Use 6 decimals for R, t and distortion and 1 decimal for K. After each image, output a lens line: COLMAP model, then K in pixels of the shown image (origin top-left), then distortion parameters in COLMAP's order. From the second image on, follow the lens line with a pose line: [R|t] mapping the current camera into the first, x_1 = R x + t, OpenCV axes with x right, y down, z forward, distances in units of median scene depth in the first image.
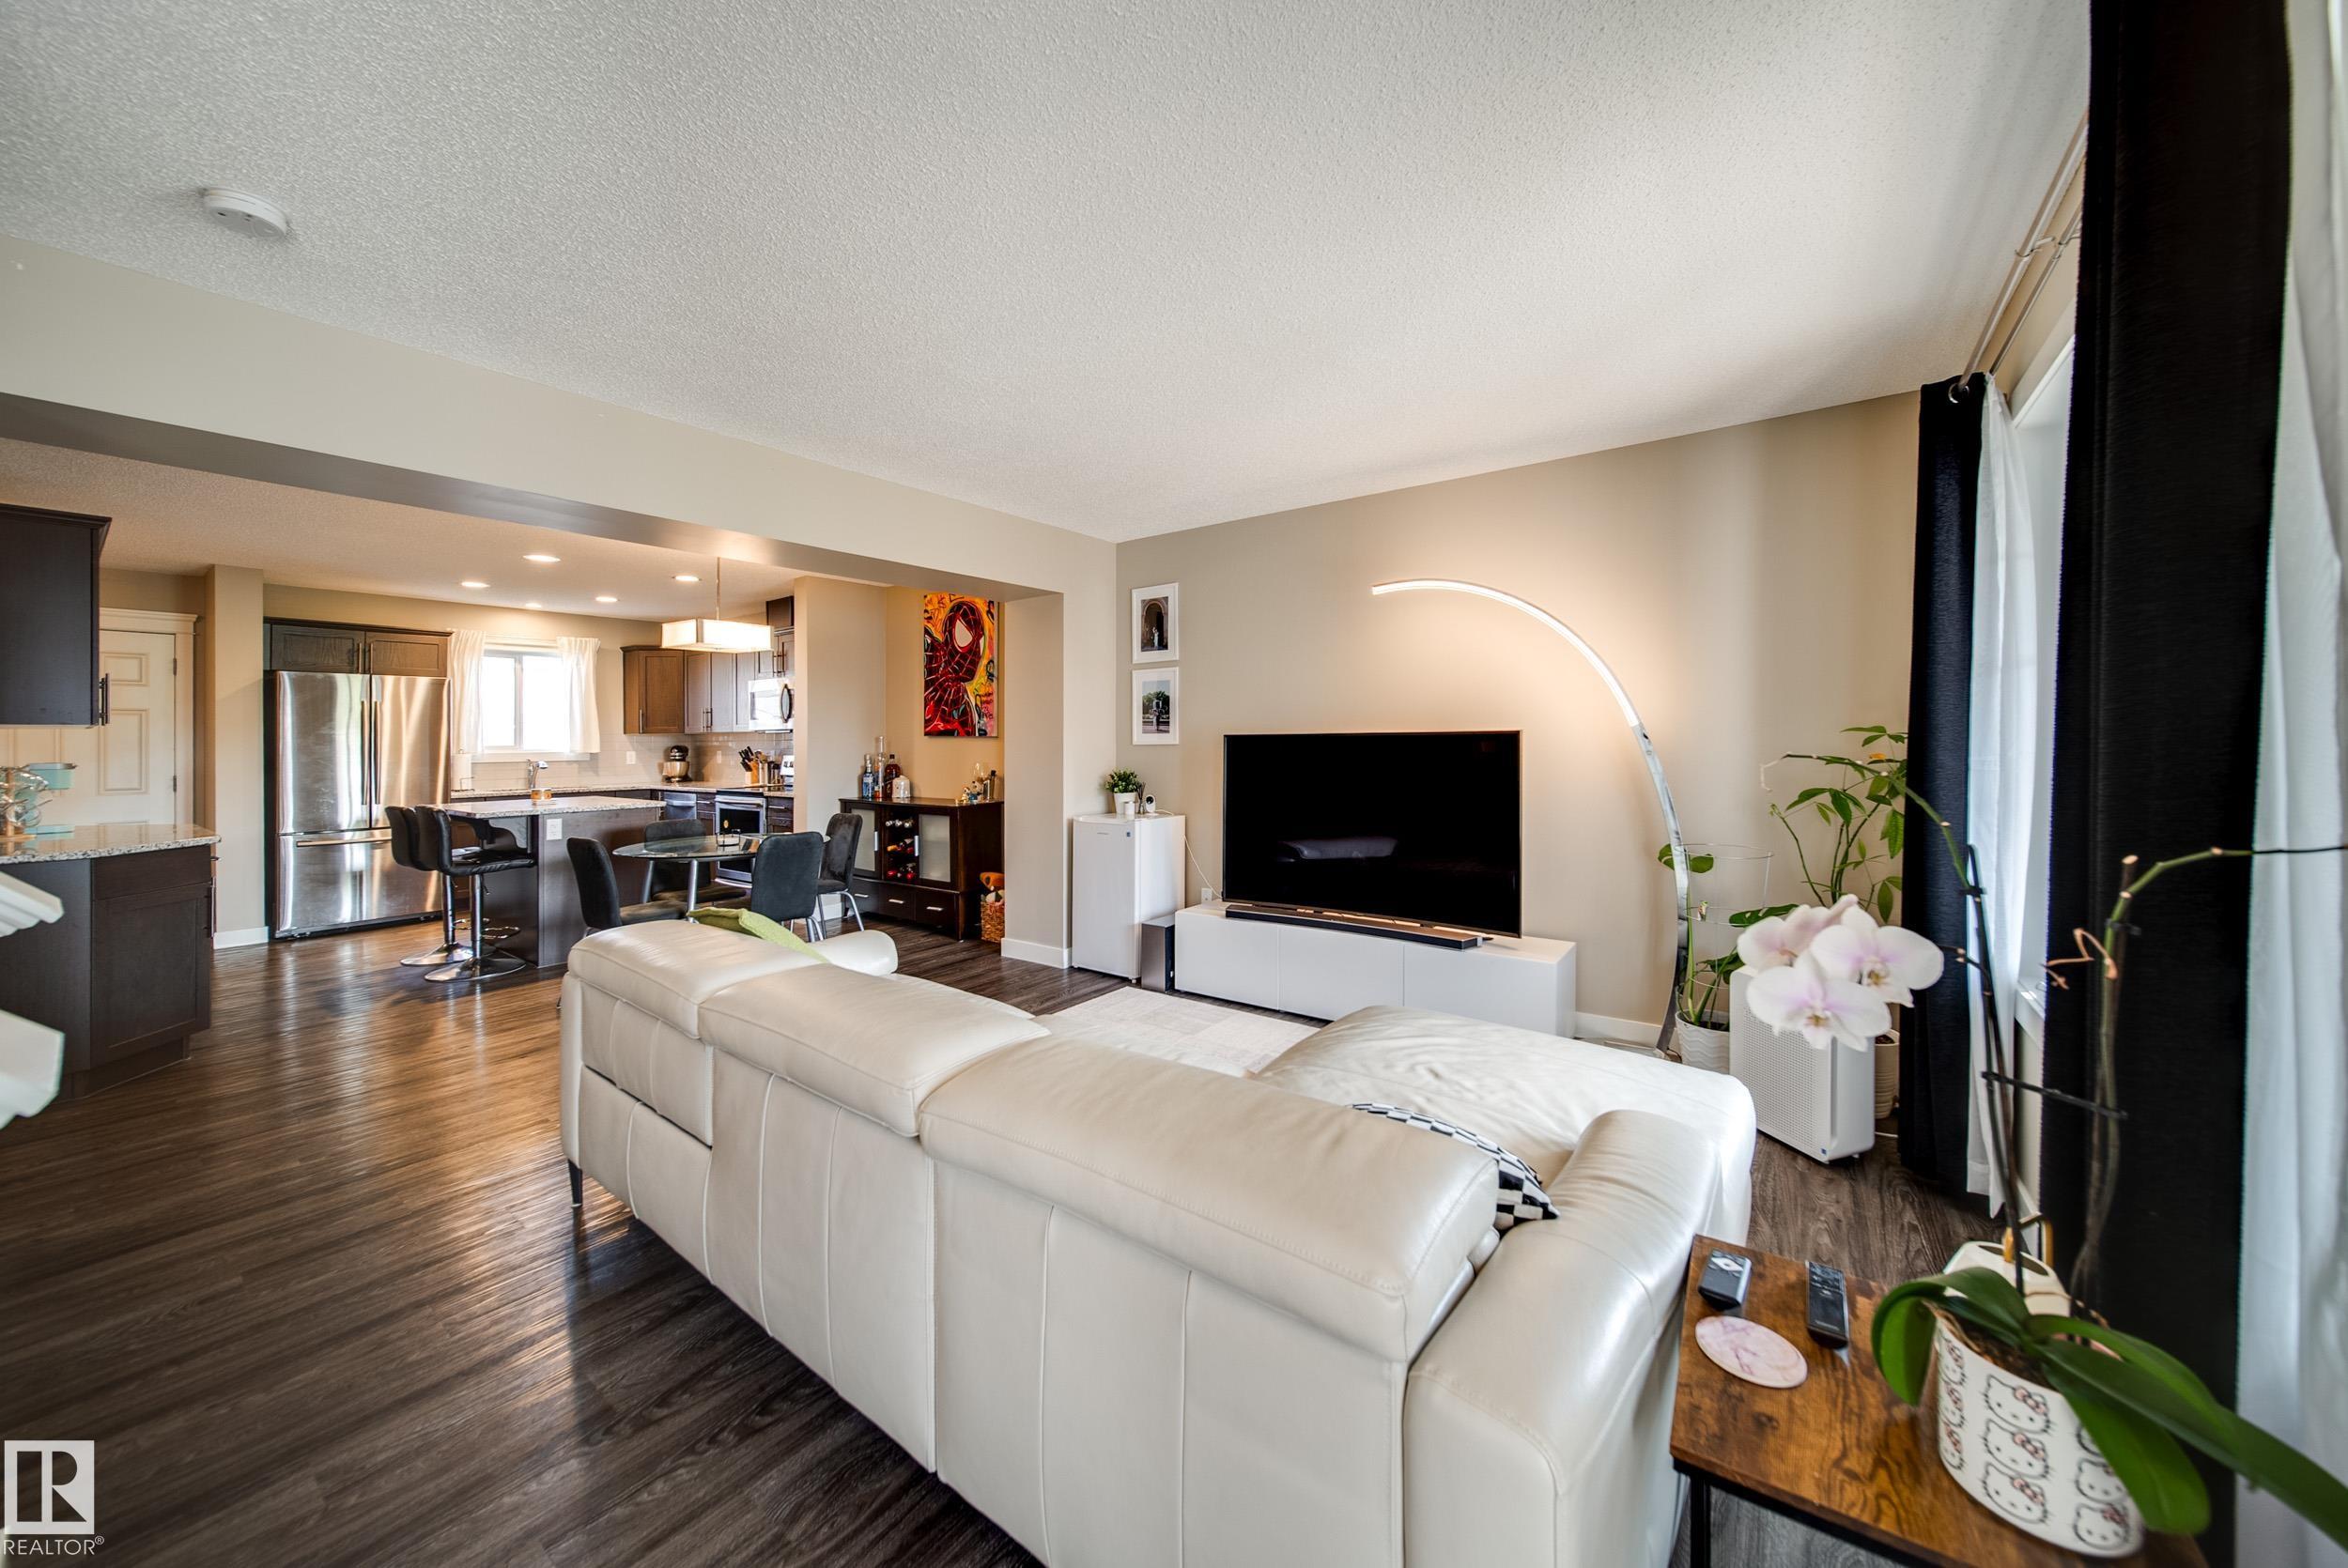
lens RADIAL K [[858.3, 0, 1152.8], [0, 858.3, 743.1], [0, 0, 1]] dist [0.000706, 0.000008]
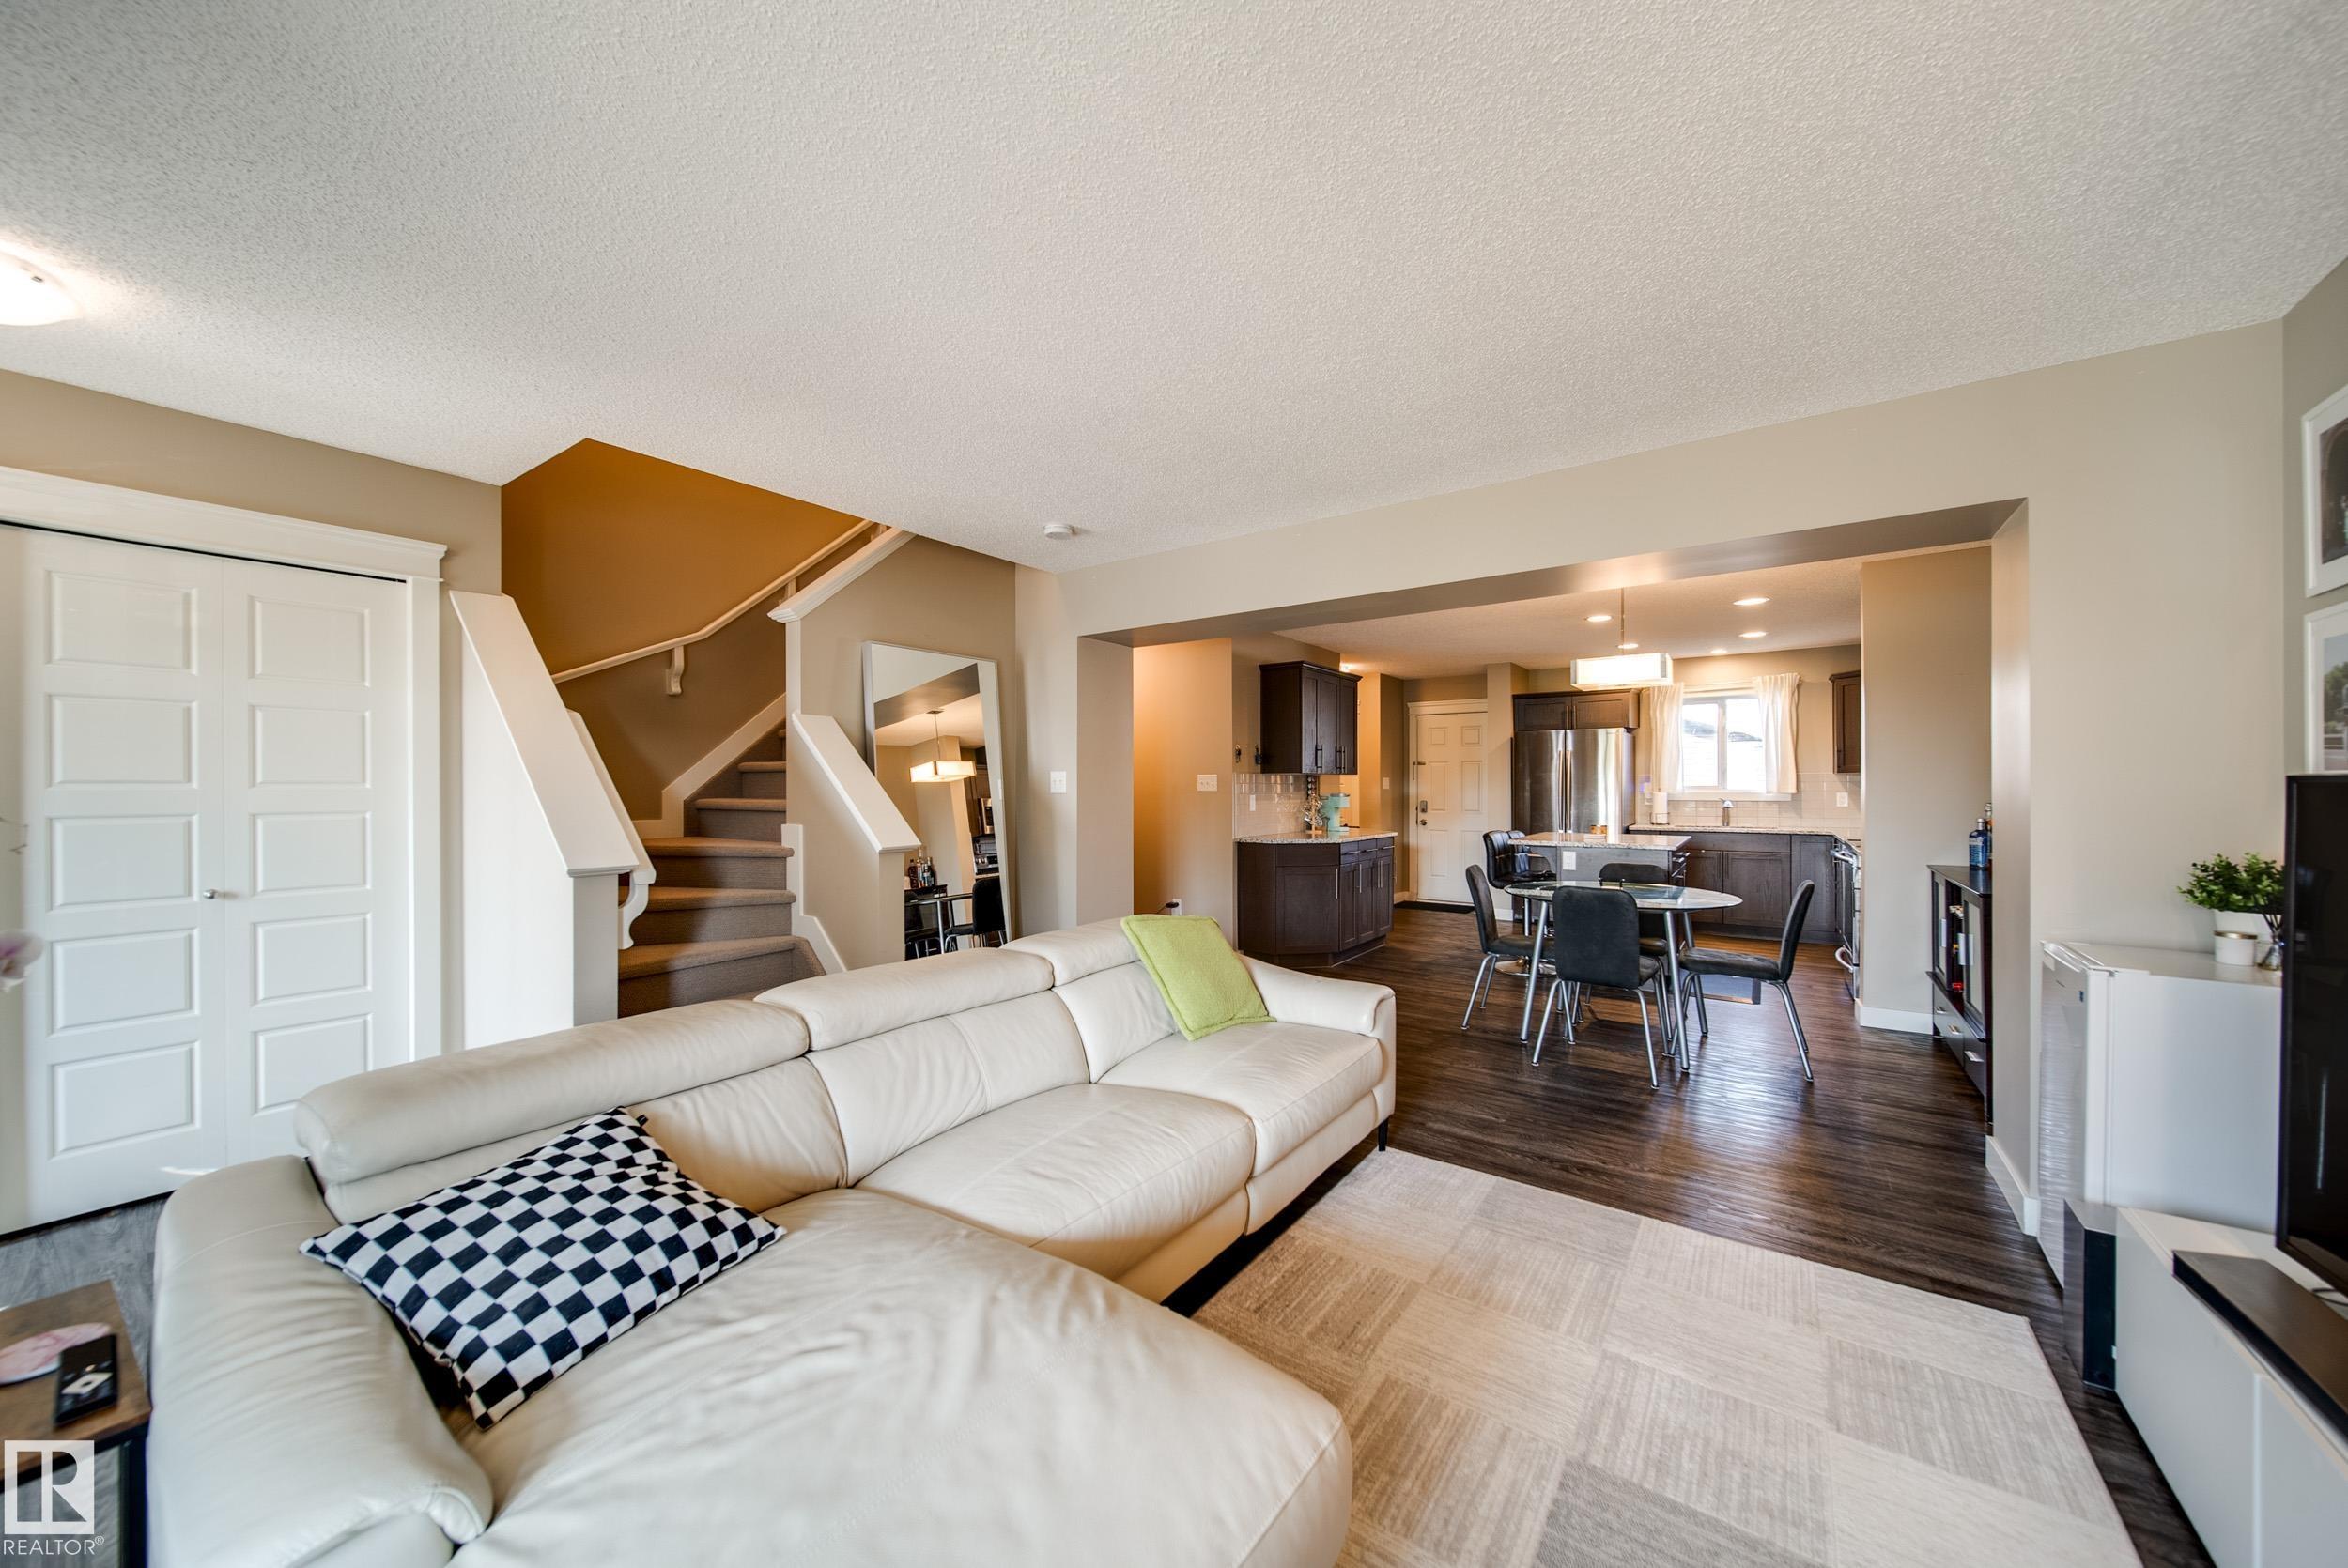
lens RADIAL K [[794.9, 0, 1174.0], [0, 794.9, 784.0], [0, 0, 1]] dist [-0.000254, -0.000015]
pose [[0.034979, 0.006576, -0.999366, 0.273640], [-0.001396, 0.999978, 0.006531, -0.005647], [0.999387, 0.001166, 0.034987, 0.376429]]
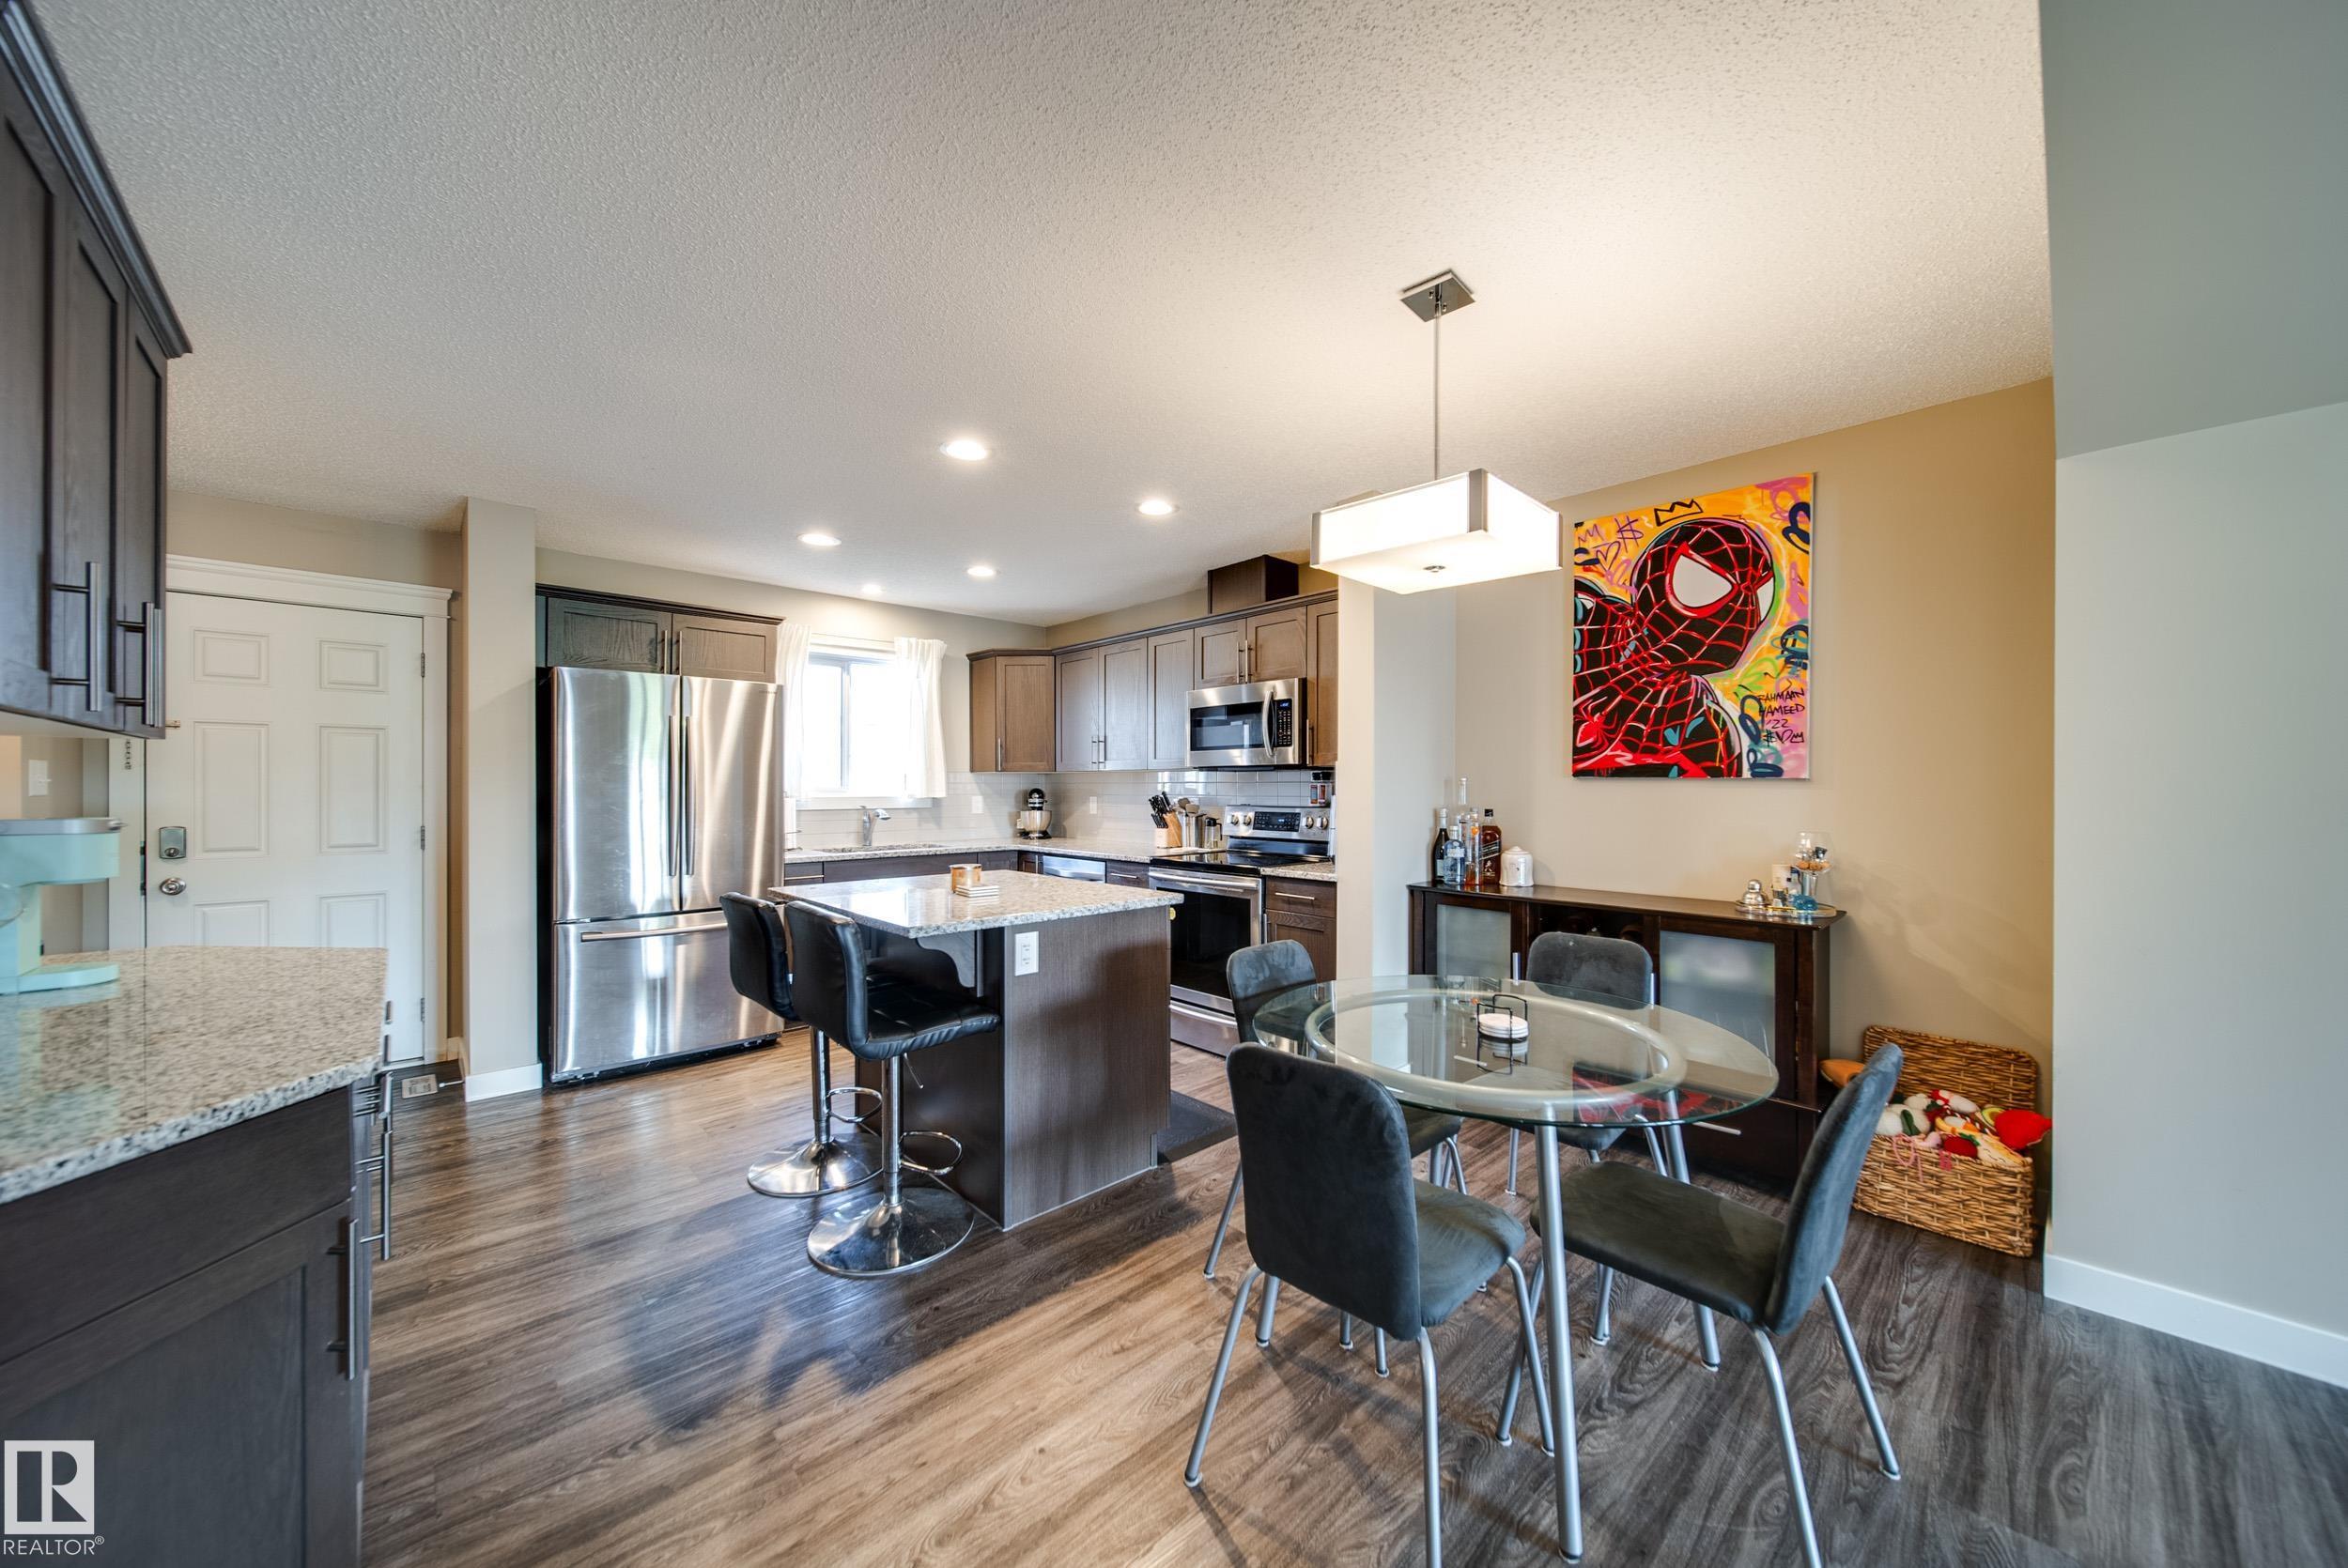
lens RADIAL K [[826.0, 0, 1174.0], [0, 826.0, 784.0], [0, 0, 1]] dist [-0.000149, 0.000000]
pose [[0.988011, 0.009316, -0.154104, -0.454325], [-0.010249, 0.999934, -0.005259, 0.001824], [0.154045, 0.006776, 0.988041, 0.450553]]
